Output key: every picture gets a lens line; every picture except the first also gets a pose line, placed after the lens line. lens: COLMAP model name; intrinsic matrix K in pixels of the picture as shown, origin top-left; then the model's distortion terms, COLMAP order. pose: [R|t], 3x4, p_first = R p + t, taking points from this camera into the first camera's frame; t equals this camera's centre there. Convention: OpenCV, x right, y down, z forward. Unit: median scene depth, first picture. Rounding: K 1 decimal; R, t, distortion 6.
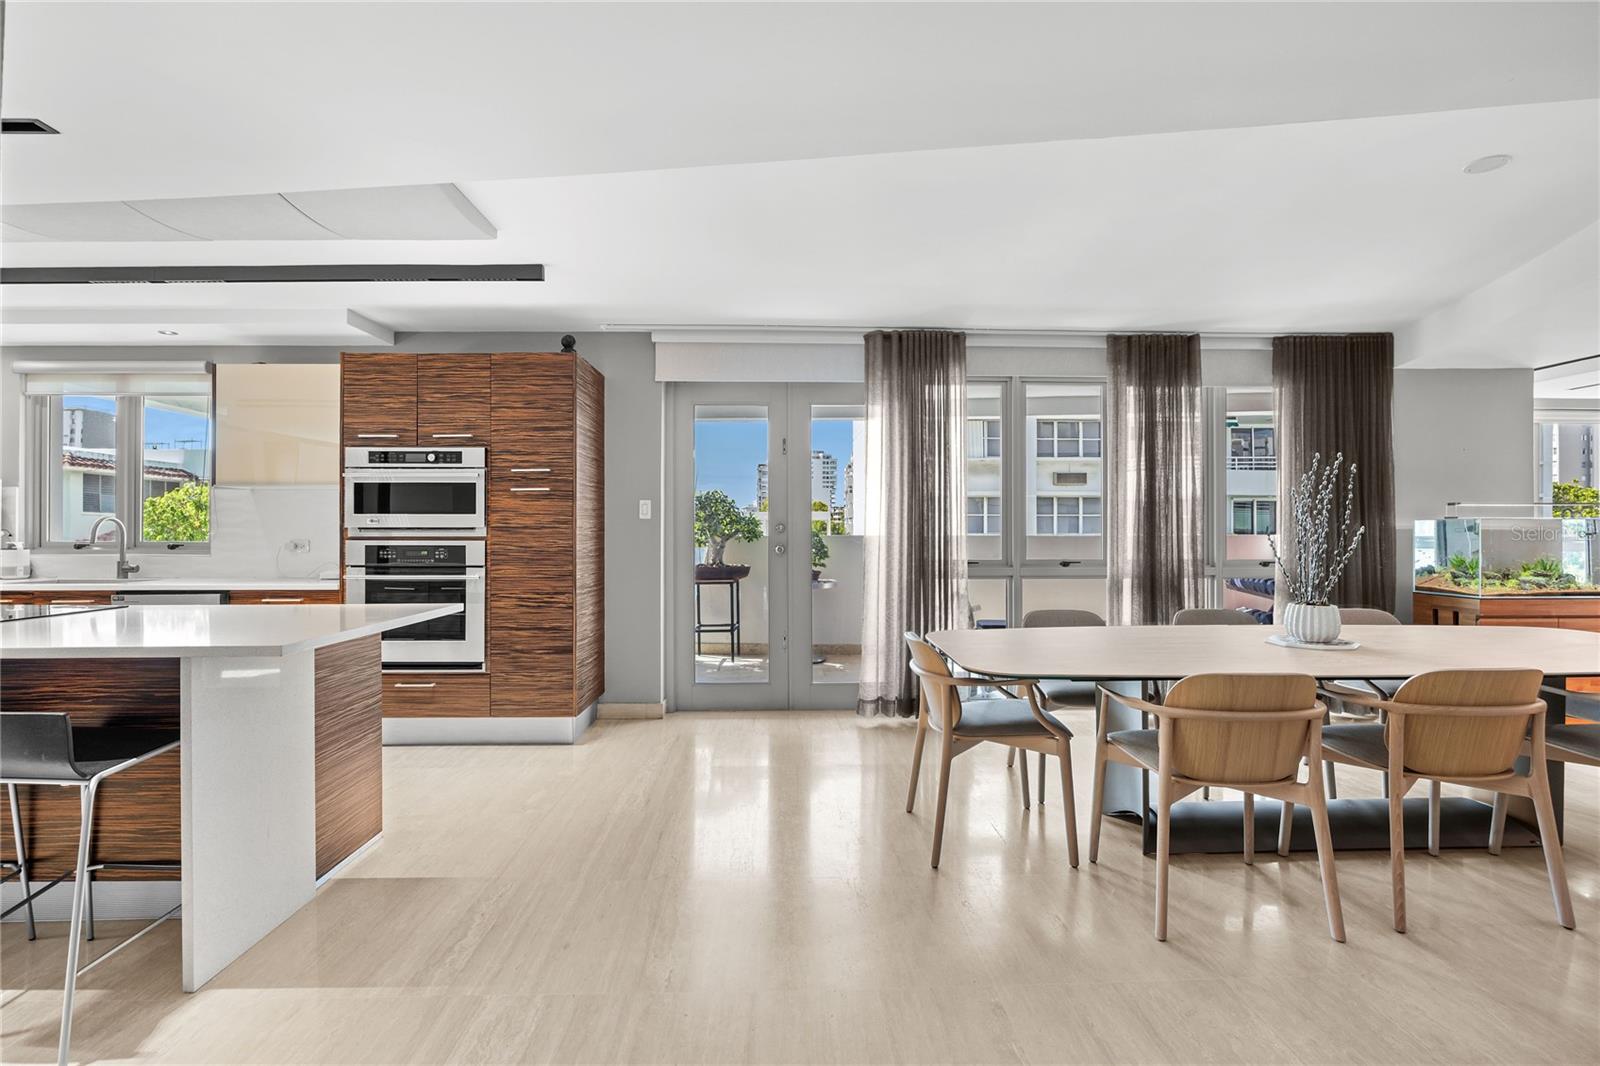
lens RADIAL K [[731.0, 0, 806.7], [0, 731.0, 541.2], [0, 0, 1]] dist [-0.010776, 0.000535]
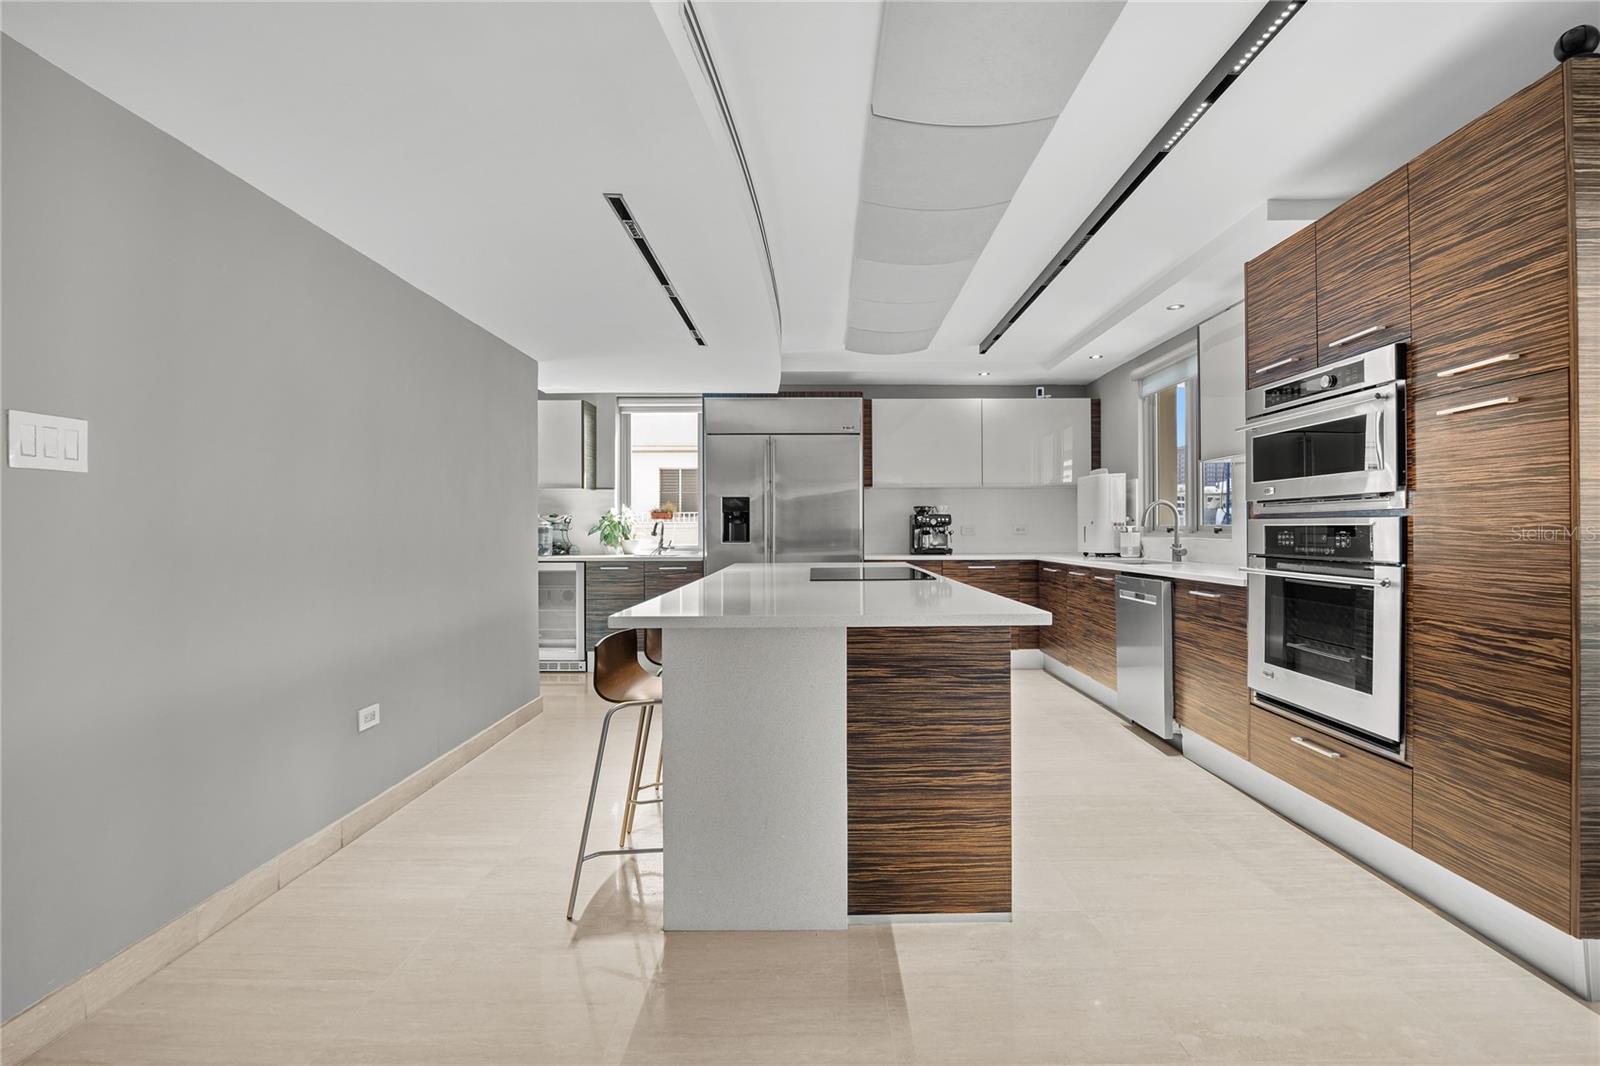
lens RADIAL K [[730.9, 0, 814.4], [0, 730.9, 529.9], [0, 0, 1]] dist [-0.013046, 0.000073]
pose [[-0.030436, -0.000107, -0.999537, 0.103332], [-0.008026, 0.999968, 0.000137, 0.012476], [0.999504, 0.008026, -0.030436, 0.580233]]
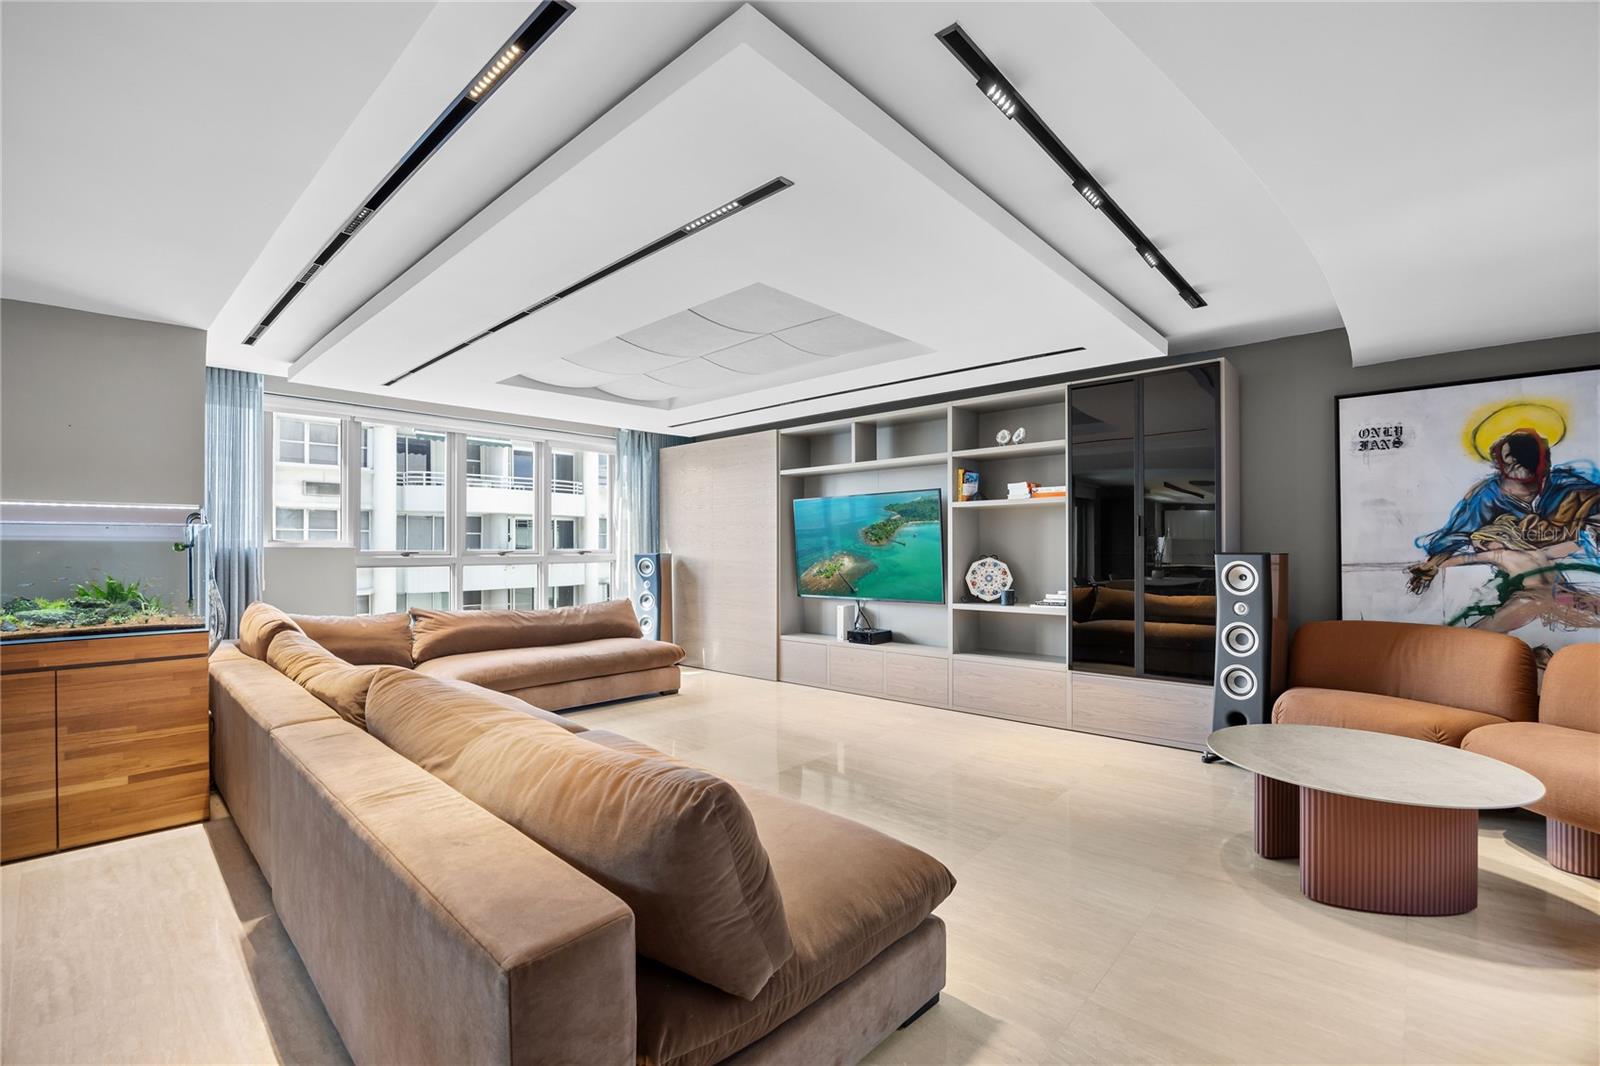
lens RADIAL K [[691.3, 0, 802.7], [0, 691.3, 544.8], [0, 0, 1]] dist [-0.021302, 0.003253]
pose [[0.695277, 0.000757, 0.718741, 1.055985], [0.013147, 0.999819, -0.013771, 0.006298], [-0.718621, 0.019024, 0.695141, 0.054248]]
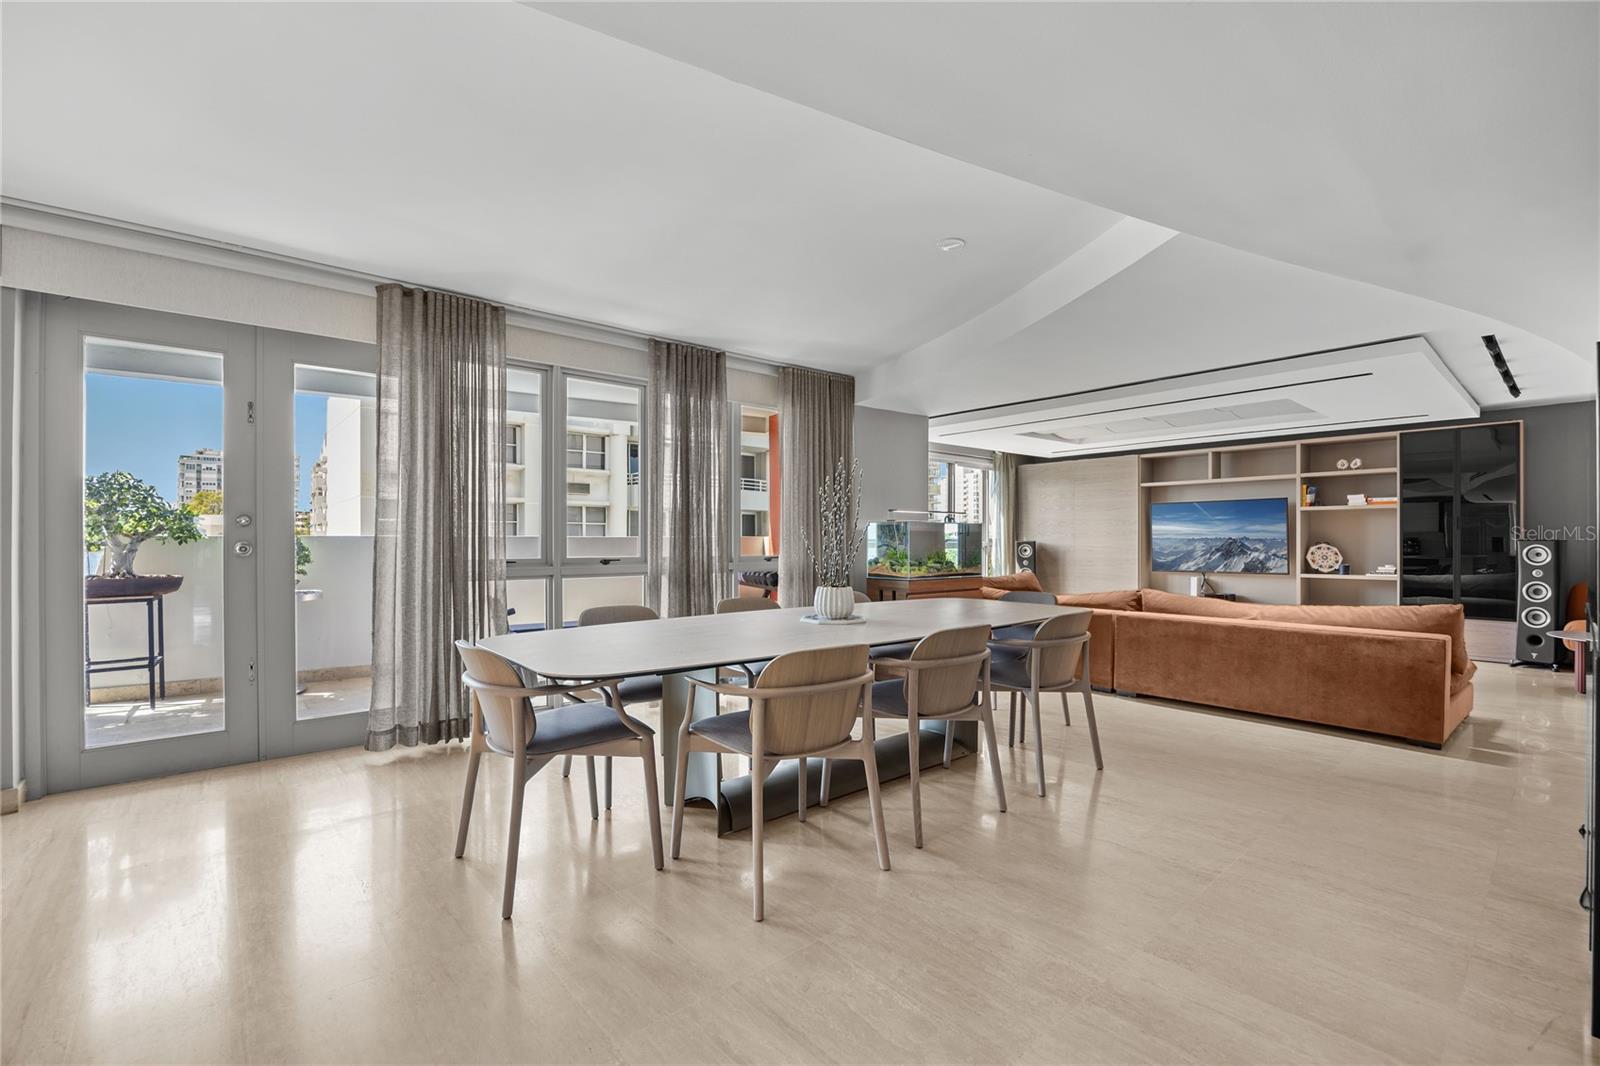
lens RADIAL K [[691.3, 0, 802.7], [0, 691.3, 544.8], [0, 0, 1]] dist [-0.021302, 0.003253]
pose [[0.779918, -0.002786, 0.625876, -0.033022], [0.007542, 0.999959, -0.004946, 0.017789], [-0.625837, 0.008578, 0.779907, 0.116329]]
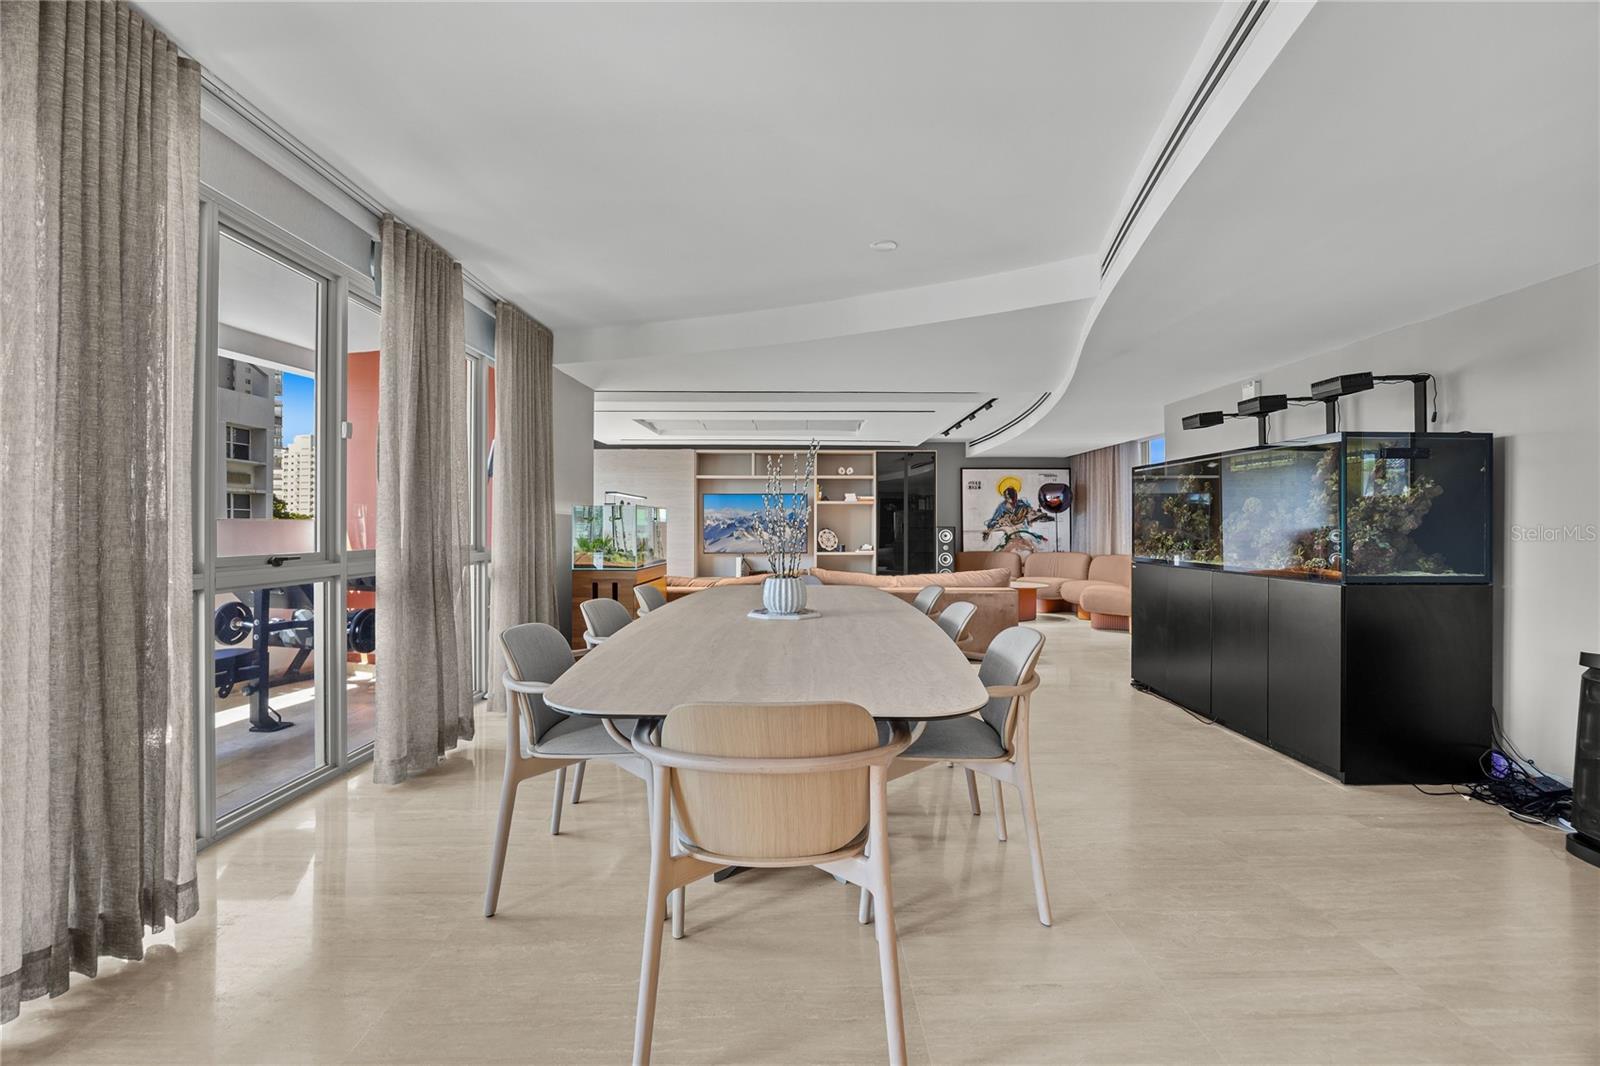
lens RADIAL K [[677.1, 0, 805.7], [0, 677.1, 527.7], [0, 0, 1]] dist [-0.014117, 0.000239]
pose [[0.020576, -0.000469, 0.999788, -0.215509], [0.011192, 0.999937, 0.000239, 0.009903], [-0.999726, 0.011185, 0.020580, 0.683421]]
